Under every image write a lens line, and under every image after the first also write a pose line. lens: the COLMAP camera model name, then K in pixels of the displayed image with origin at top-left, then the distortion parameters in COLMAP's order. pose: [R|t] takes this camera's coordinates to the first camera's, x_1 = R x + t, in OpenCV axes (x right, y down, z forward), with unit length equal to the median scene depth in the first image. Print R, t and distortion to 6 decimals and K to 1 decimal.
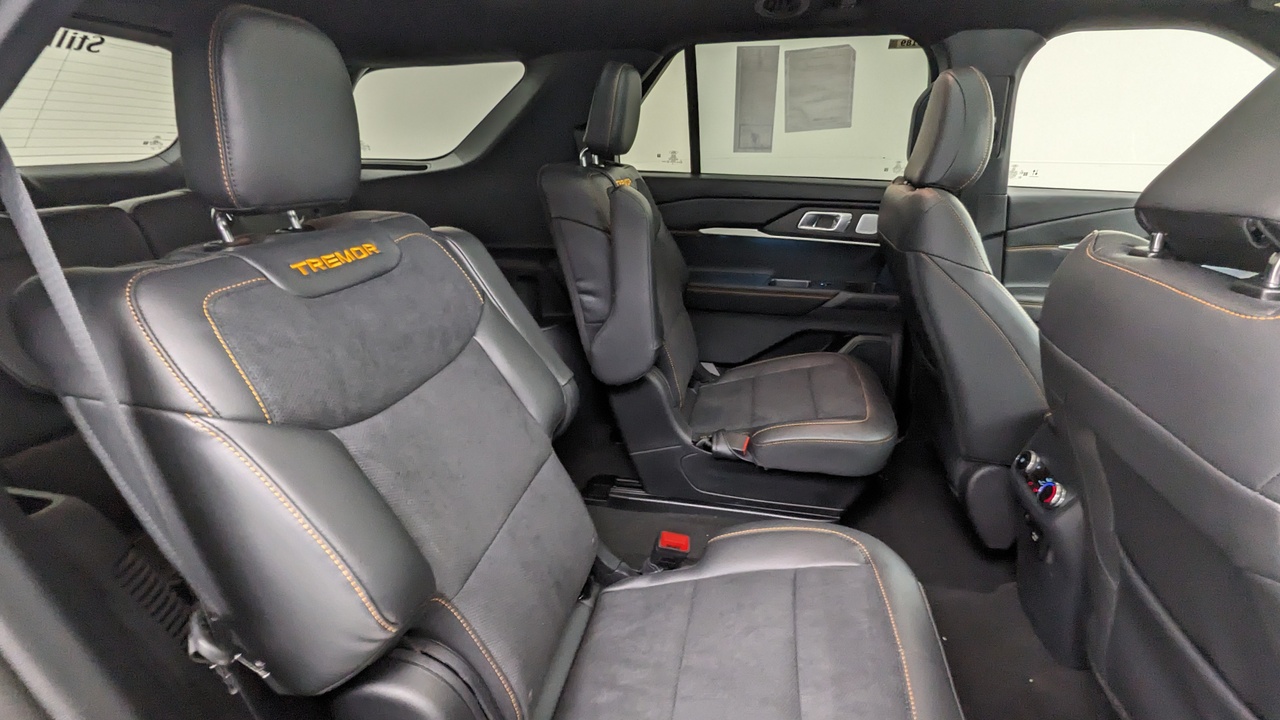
lens RADIAL K [[608.5, 0, 637.1], [0, 608.5, 352.3], [0, 0, 1]] dist [-0.000996, -0.001888]
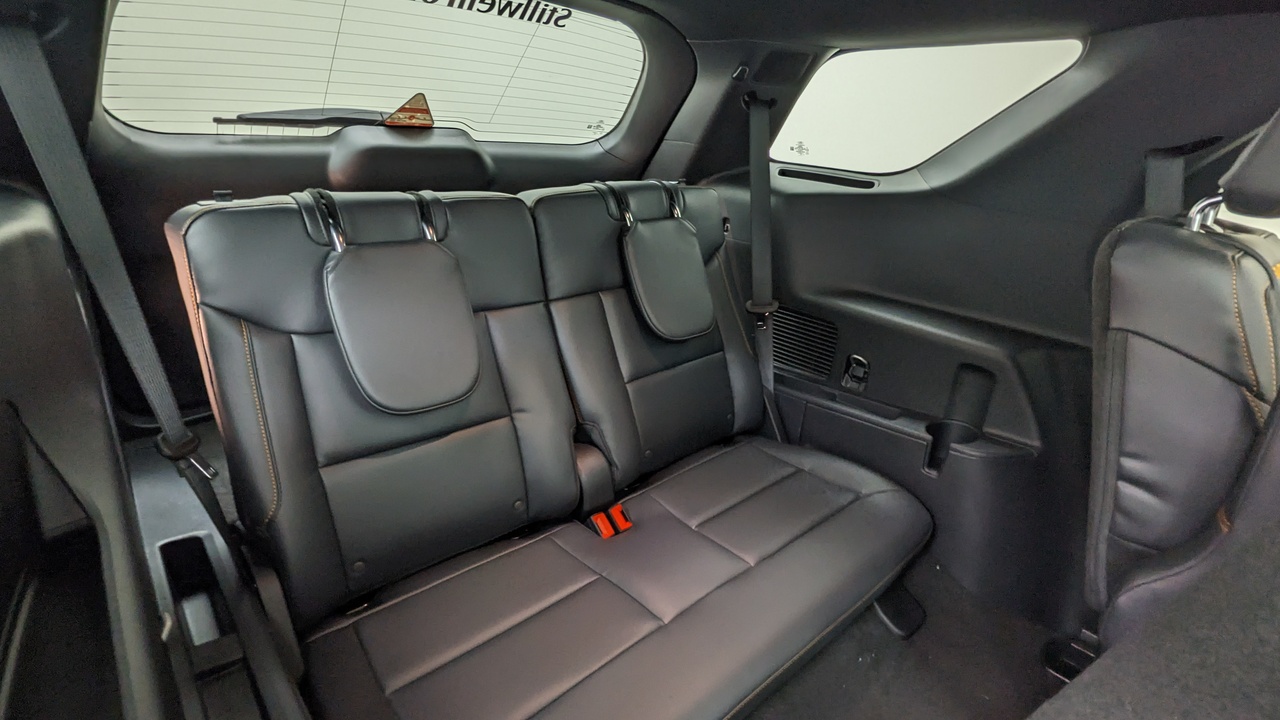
lens RADIAL K [[608.5, 0, 637.8], [0, 608.5, 362.0], [0, 0, 1]] dist [-0.000996, -0.001888]
pose [[0.798193, 0.274219, -0.536370, -0.158626], [-0.266712, 0.959230, 0.093502, -0.121596], [0.540142, 0.068424, 0.838788, 0.320601]]
